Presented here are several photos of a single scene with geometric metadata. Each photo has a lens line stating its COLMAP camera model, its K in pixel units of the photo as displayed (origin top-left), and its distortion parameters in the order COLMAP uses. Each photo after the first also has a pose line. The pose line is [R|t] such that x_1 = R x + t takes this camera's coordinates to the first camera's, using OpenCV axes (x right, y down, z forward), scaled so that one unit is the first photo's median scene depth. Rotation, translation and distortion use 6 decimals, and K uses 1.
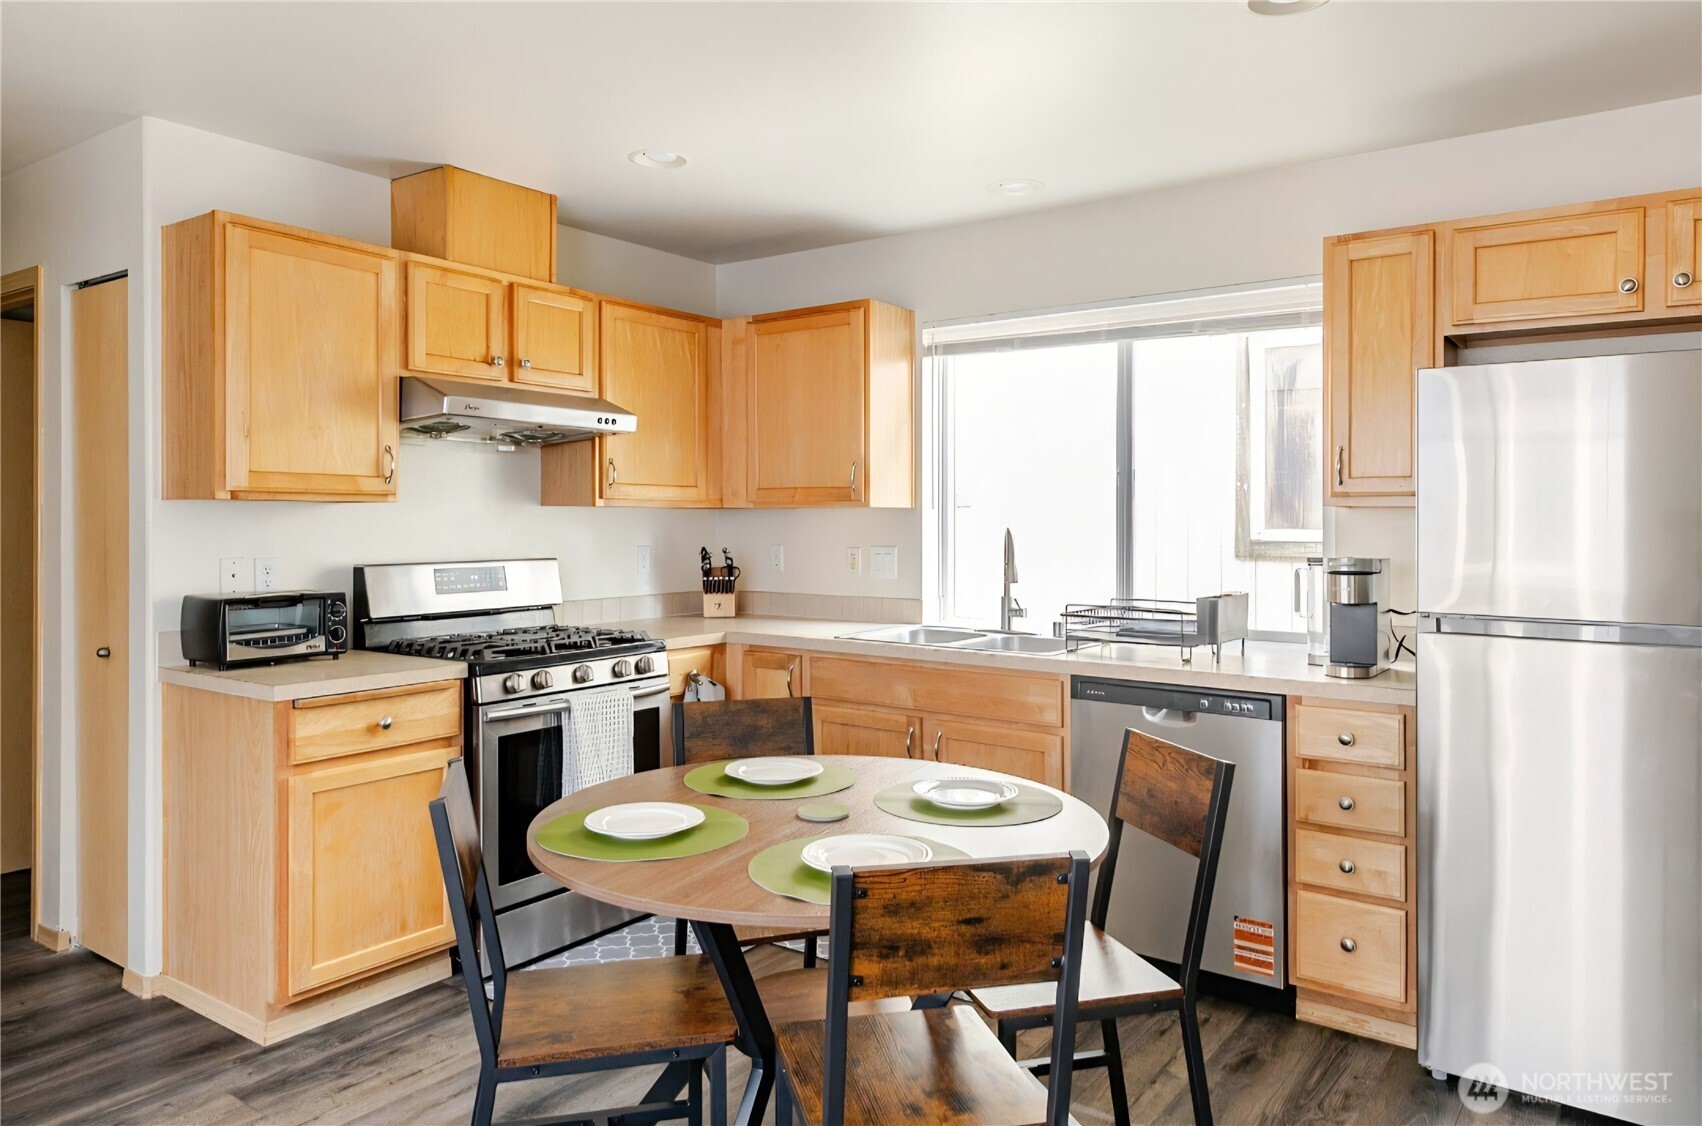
lens RADIAL K [[1160.3, 0, 852.1], [0, 1160.3, 508.7], [0, 0, 1]] dist [0.004346, 0.000574]
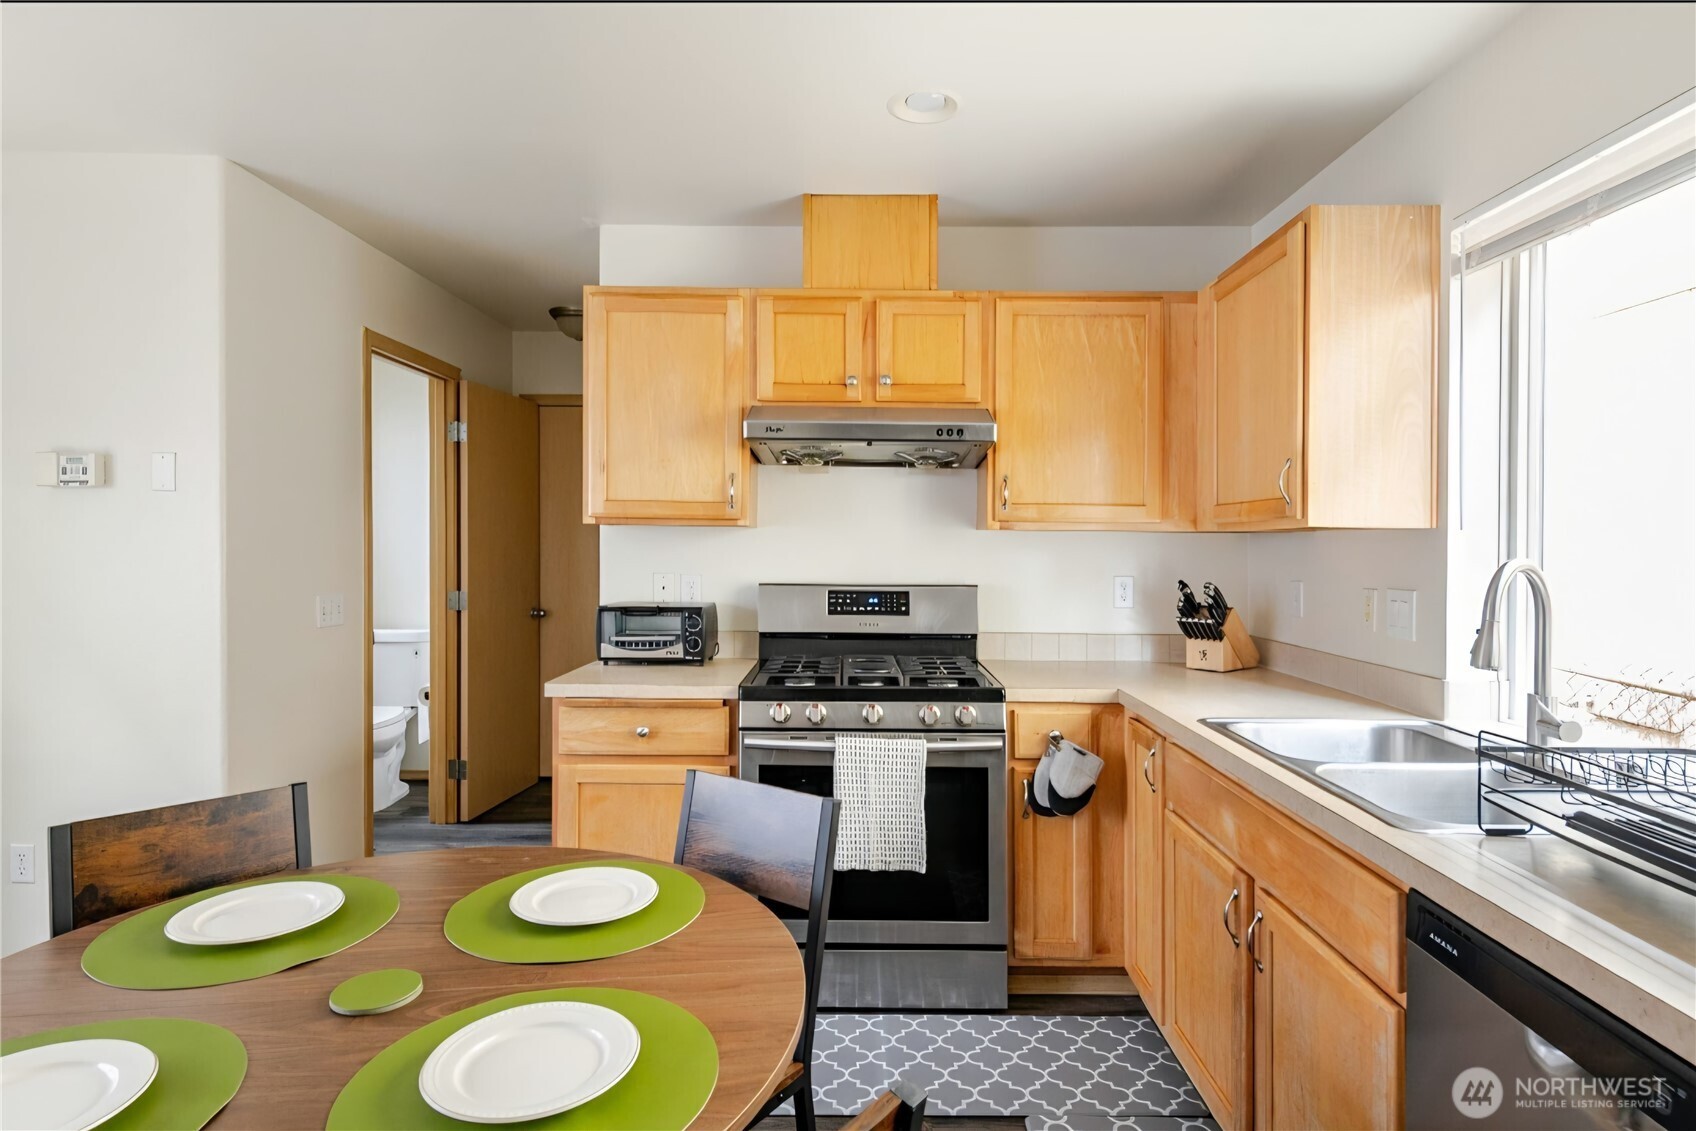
lens RADIAL K [[905.5, 0, 848.9], [0, 905.5, 547.8], [0, 0, 1]] dist [0.013470, 0.000958]
pose [[0.571137, 0.006400, -0.820830, 0.307281], [-0.001470, 0.999976, 0.006774, 0.007964], [0.820854, -0.002662, 0.571133, 0.536246]]
